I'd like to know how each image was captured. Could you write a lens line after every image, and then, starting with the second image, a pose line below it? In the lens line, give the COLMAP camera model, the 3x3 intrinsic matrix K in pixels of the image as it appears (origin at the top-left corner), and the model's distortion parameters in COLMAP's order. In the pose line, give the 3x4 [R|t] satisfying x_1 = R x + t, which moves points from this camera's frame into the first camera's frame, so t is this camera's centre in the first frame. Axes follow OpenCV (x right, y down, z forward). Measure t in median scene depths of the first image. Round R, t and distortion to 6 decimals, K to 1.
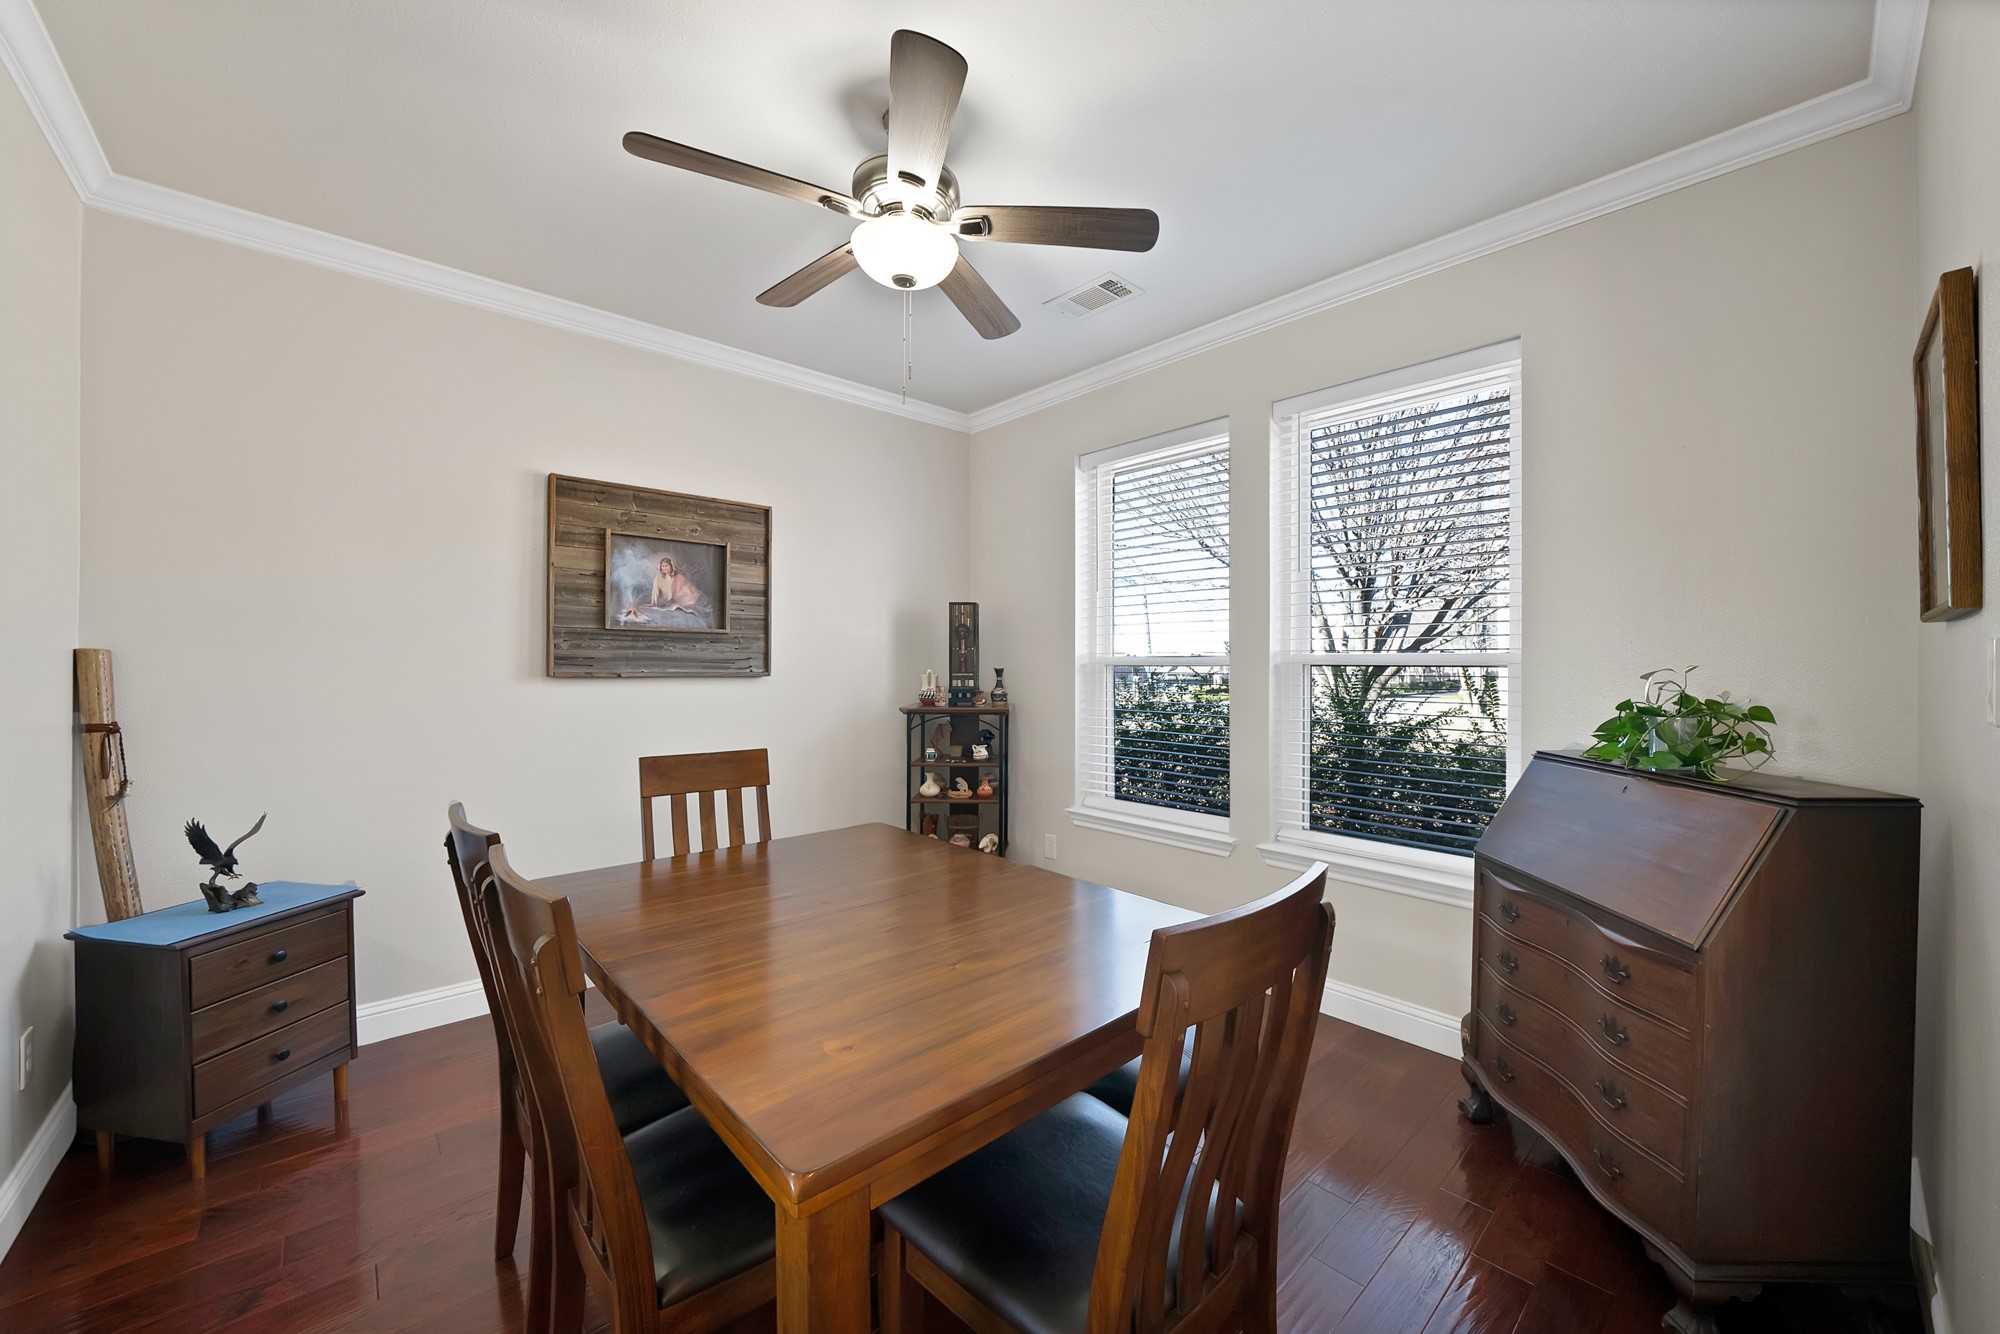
lens RADIAL K [[720.4, 0, 1004.5], [0, 720.4, 665.0], [0, 0, 1]] dist [-0.017536, 0.000287]
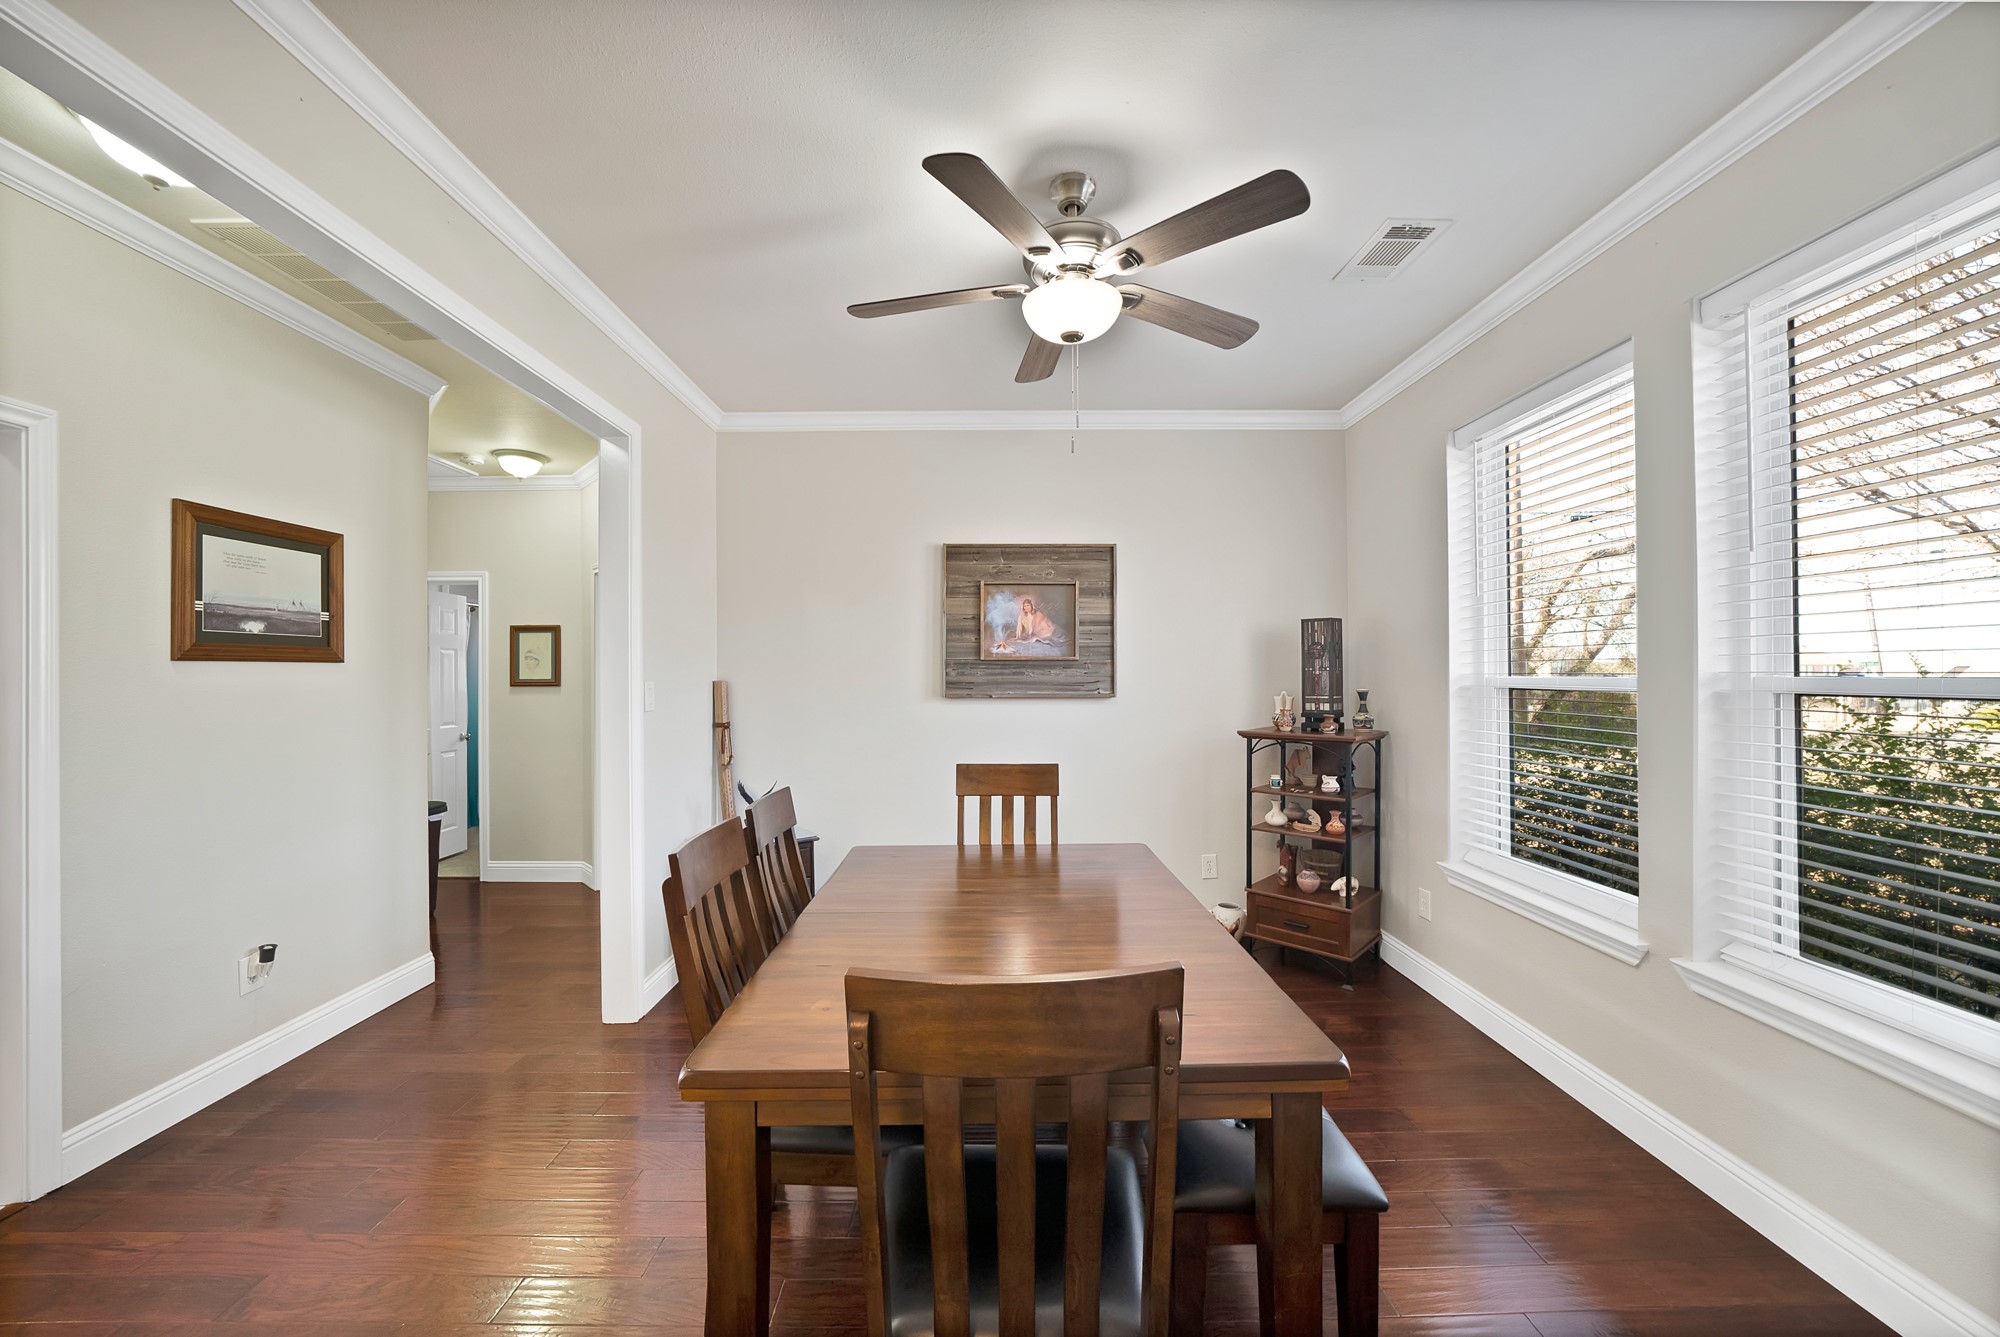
lens RADIAL K [[720.4, 0, 1052.4], [0, 720.4, 673.9], [0, 0, 1]] dist [-0.017536, 0.000287]
pose [[0.759790, -0.007166, -0.650129, 0.343741], [0.005563, 0.999974, -0.004522, -0.017594], [0.650144, -0.000181, 0.759811, 0.105905]]
